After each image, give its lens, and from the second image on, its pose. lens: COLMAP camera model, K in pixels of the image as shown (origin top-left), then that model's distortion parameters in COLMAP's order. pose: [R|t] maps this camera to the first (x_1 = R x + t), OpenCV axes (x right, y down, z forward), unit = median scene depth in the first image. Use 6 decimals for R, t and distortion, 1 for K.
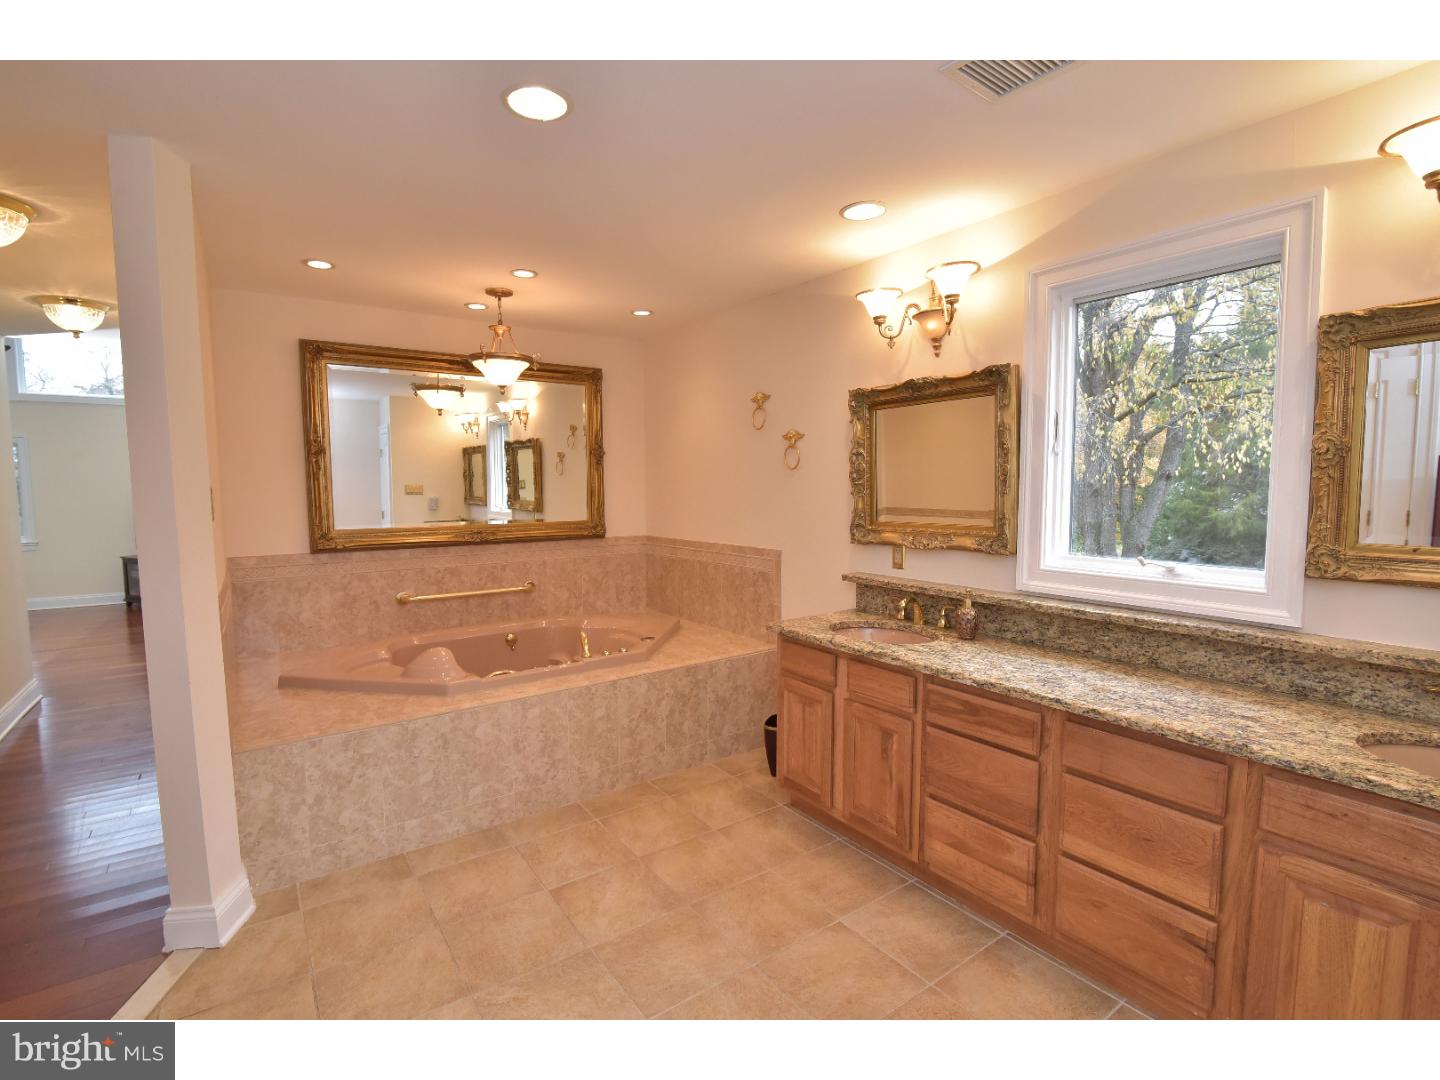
lens RADIAL K [[628.5, 0, 720.0], [0, 628.5, 540.0], [0, 0, 1]] dist [-0.012590, 0.000403]
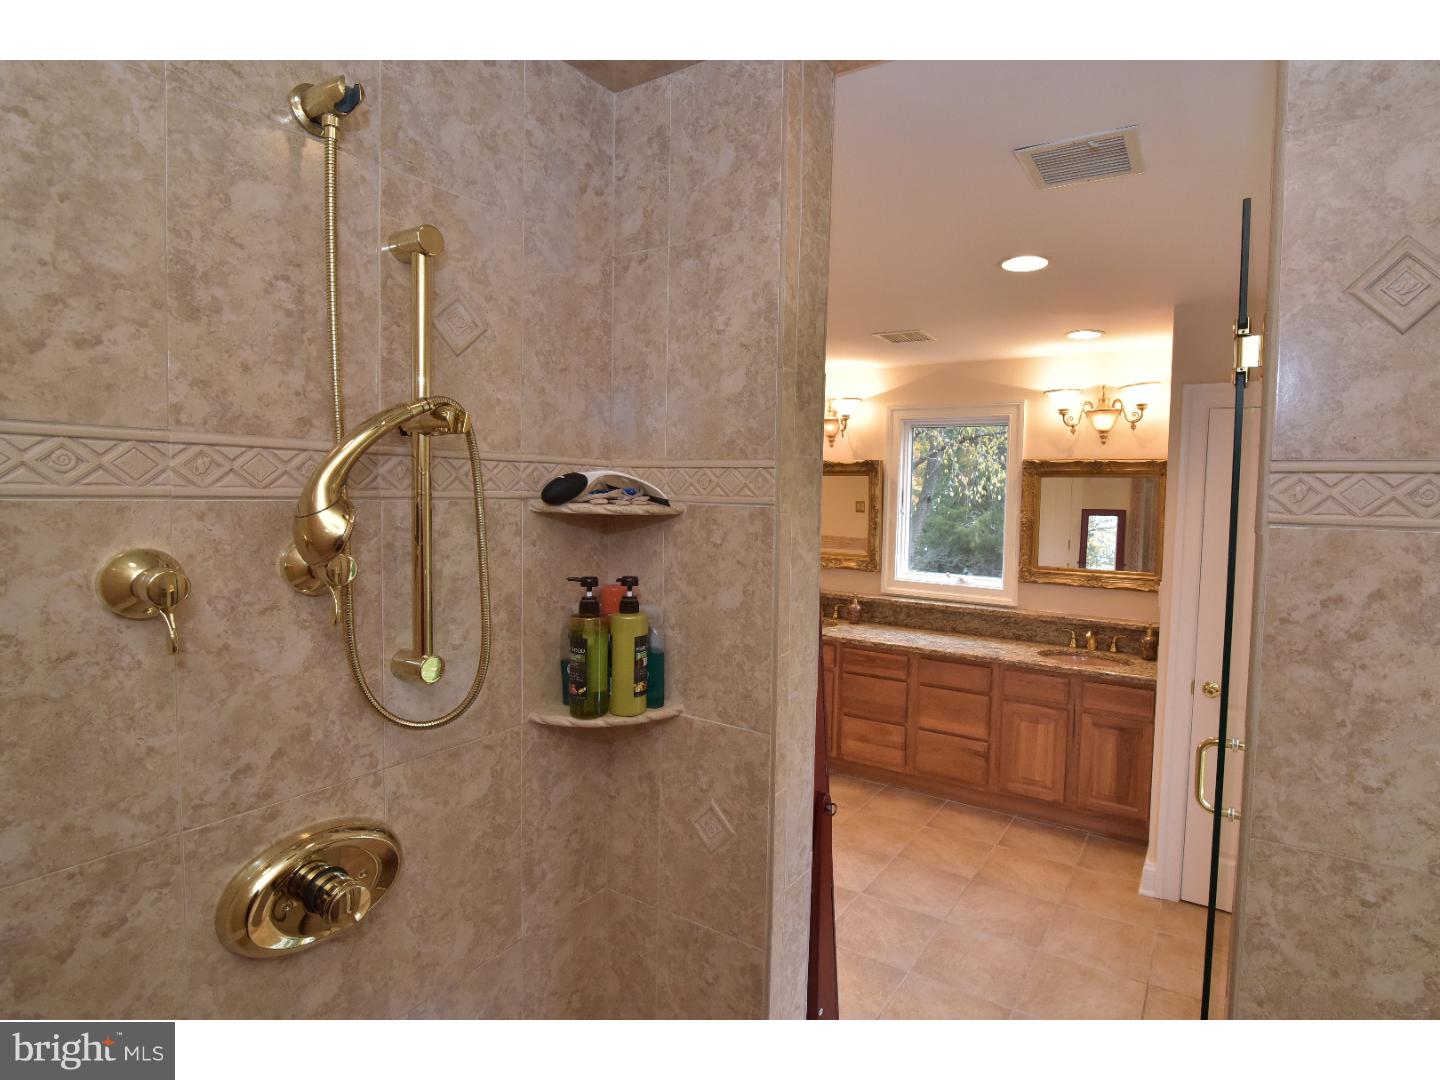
lens RADIAL K [[713.6, 0, 720.0], [0, 713.6, 540.0], [0, 0, 1]] dist [-0.003073, -0.000371]
pose [[0.937718, -0.002151, 0.347390, -0.656800], [0.006485, 0.999915, -0.011314, -0.047387], [-0.347336, 0.012862, 0.937653, -0.711068]]
